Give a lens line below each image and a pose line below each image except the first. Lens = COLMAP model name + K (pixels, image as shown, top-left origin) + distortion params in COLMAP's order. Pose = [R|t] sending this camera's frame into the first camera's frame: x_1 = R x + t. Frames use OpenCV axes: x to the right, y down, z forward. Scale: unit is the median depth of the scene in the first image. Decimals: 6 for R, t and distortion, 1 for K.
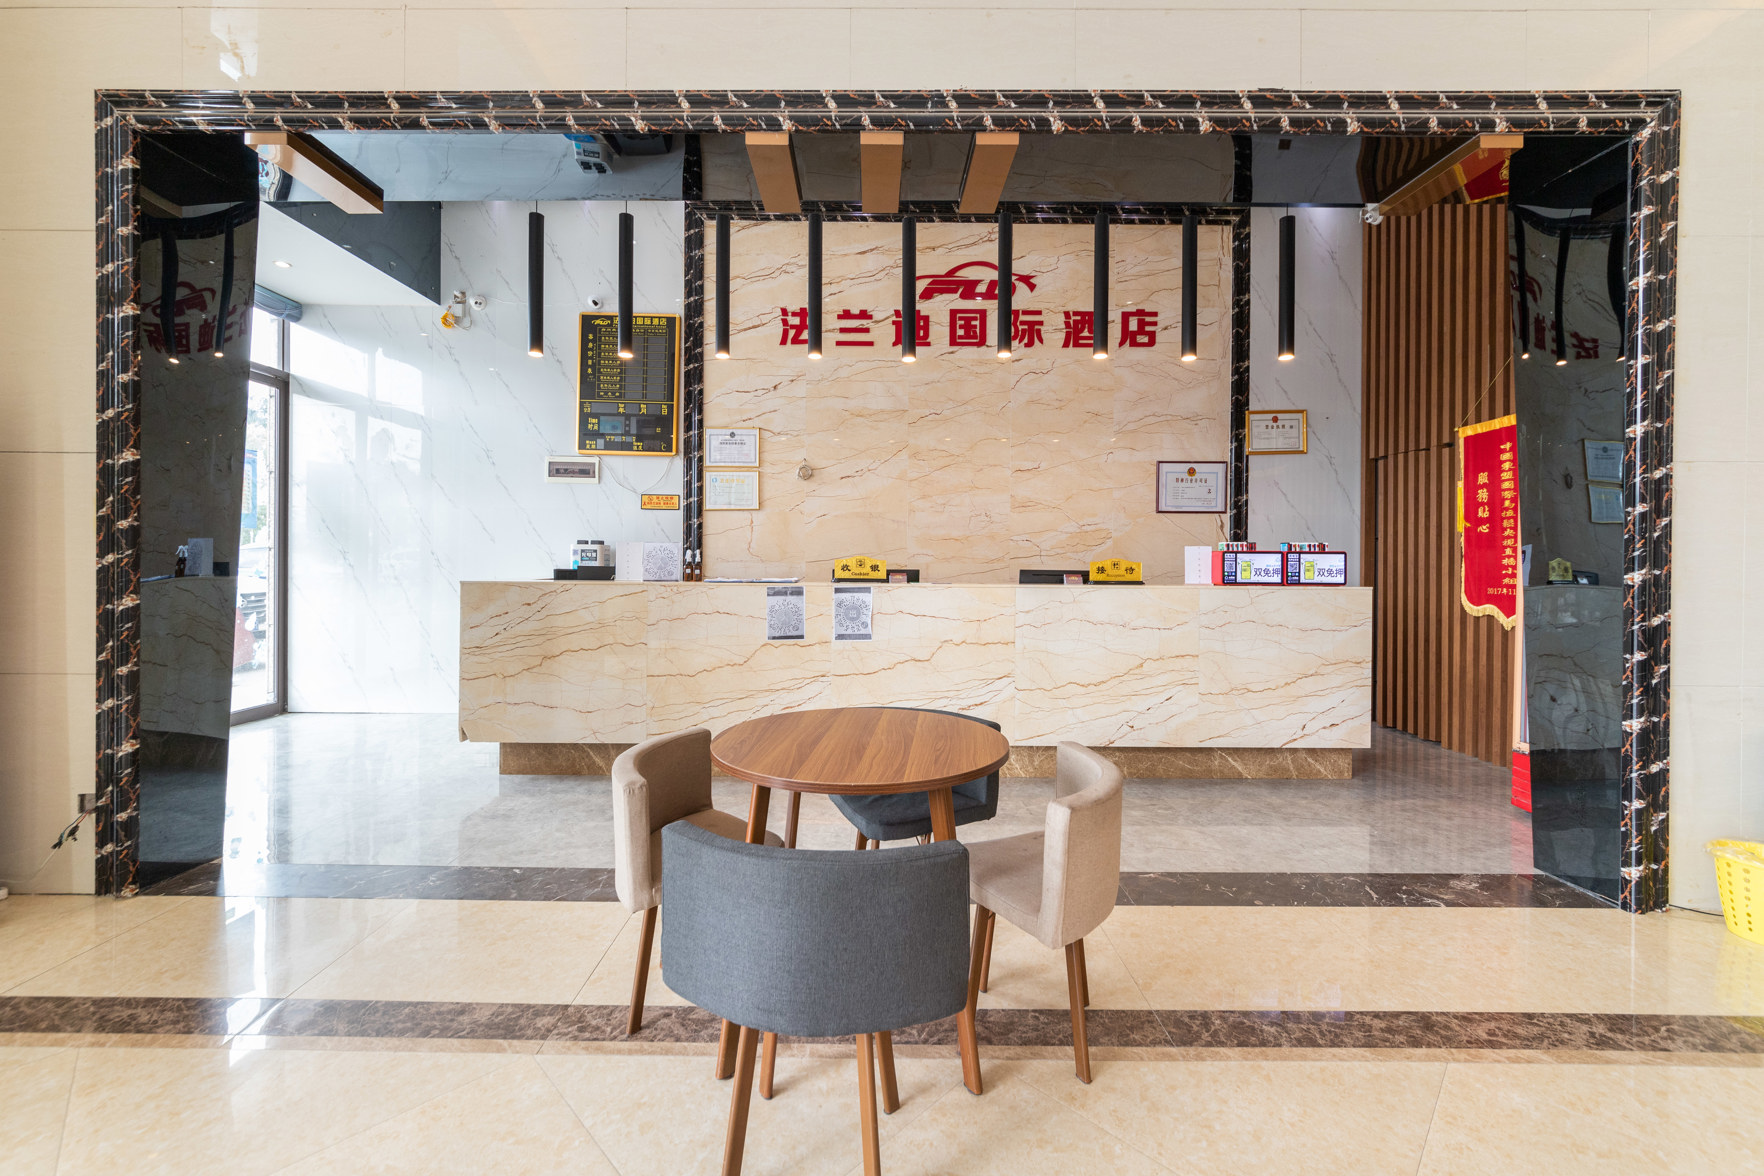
lens RADIAL K [[711.6, 0, 873.7], [0, 711.6, 560.7], [0, 0, 1]] dist [-0.001212, 0.001498]
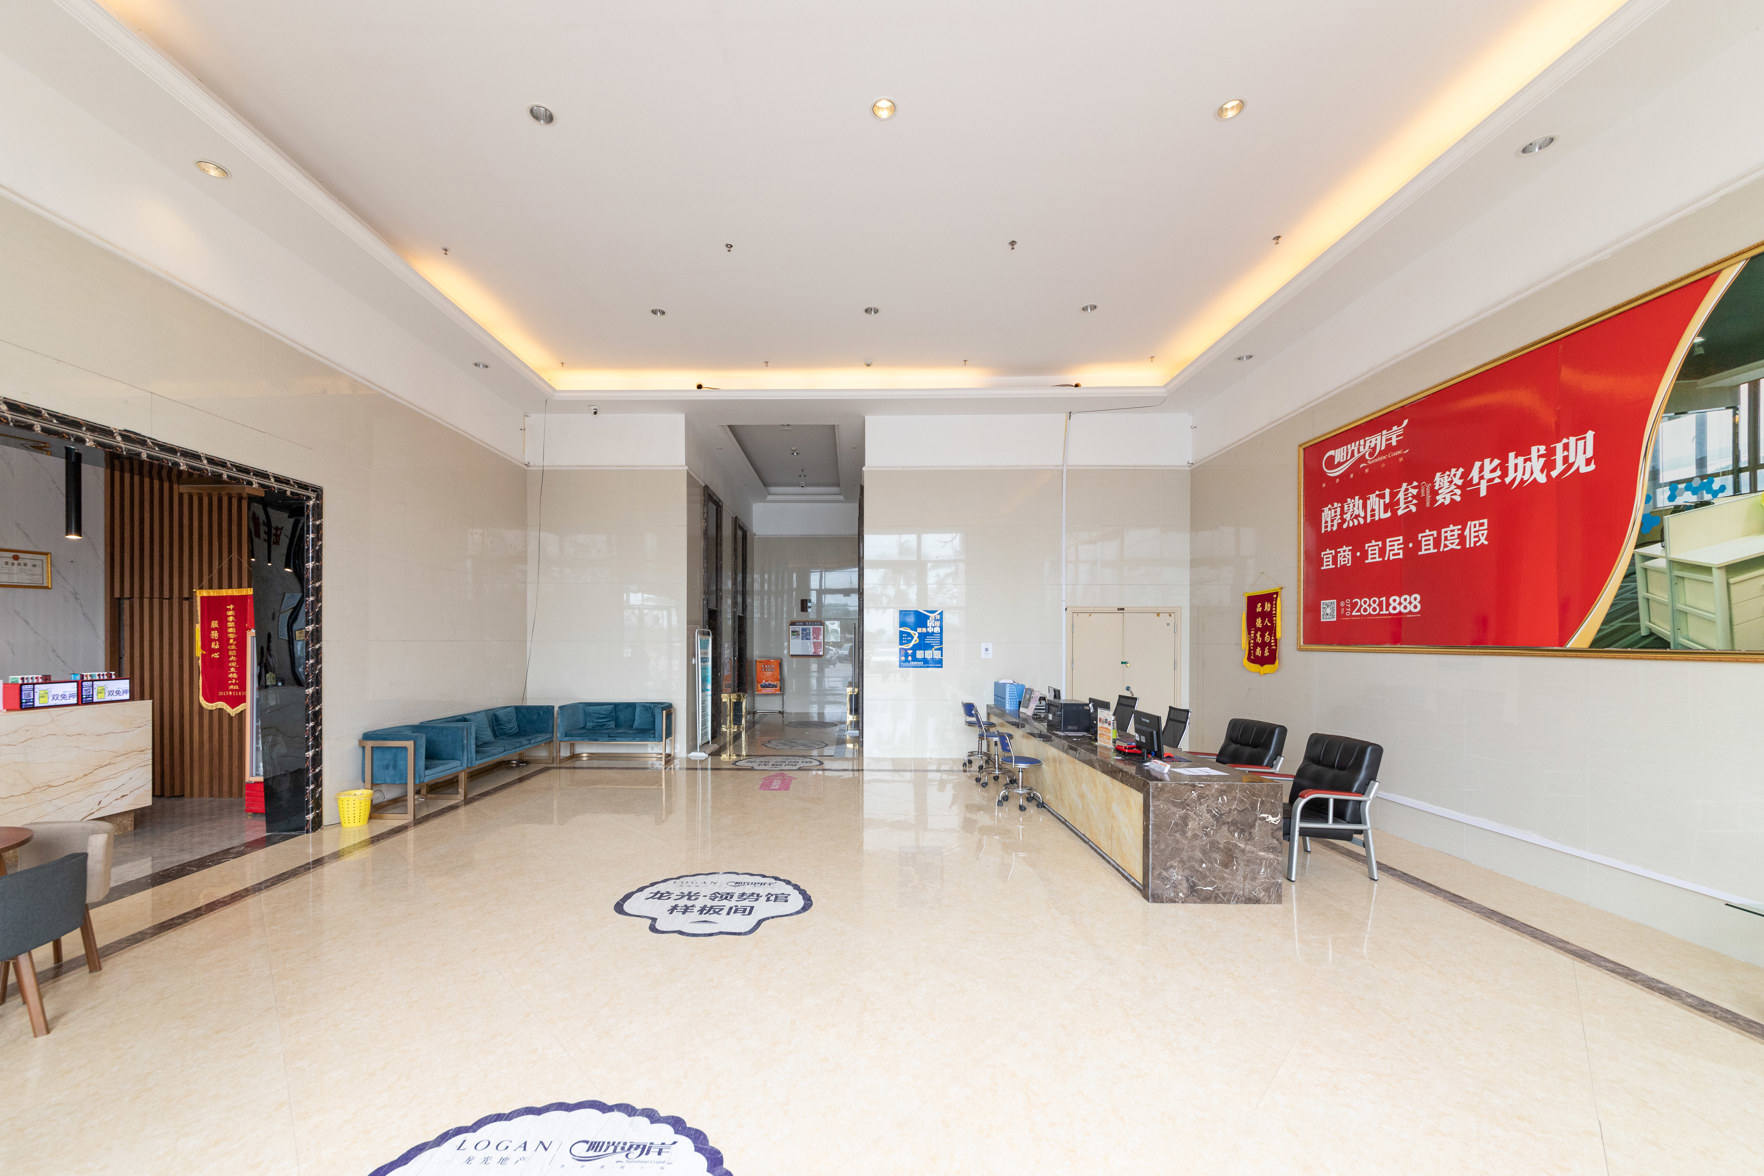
lens RADIAL K [[646.8, 0, 840.1], [0, 646.8, 645.2], [0, 0, 1]] dist [0.001923, 0.001217]
pose [[0.021920, -0.015595, 0.999638, -0.538135], [-0.002145, 0.999875, 0.015646, -0.086214], [-0.999757, -0.002487, 0.021884, -0.416789]]
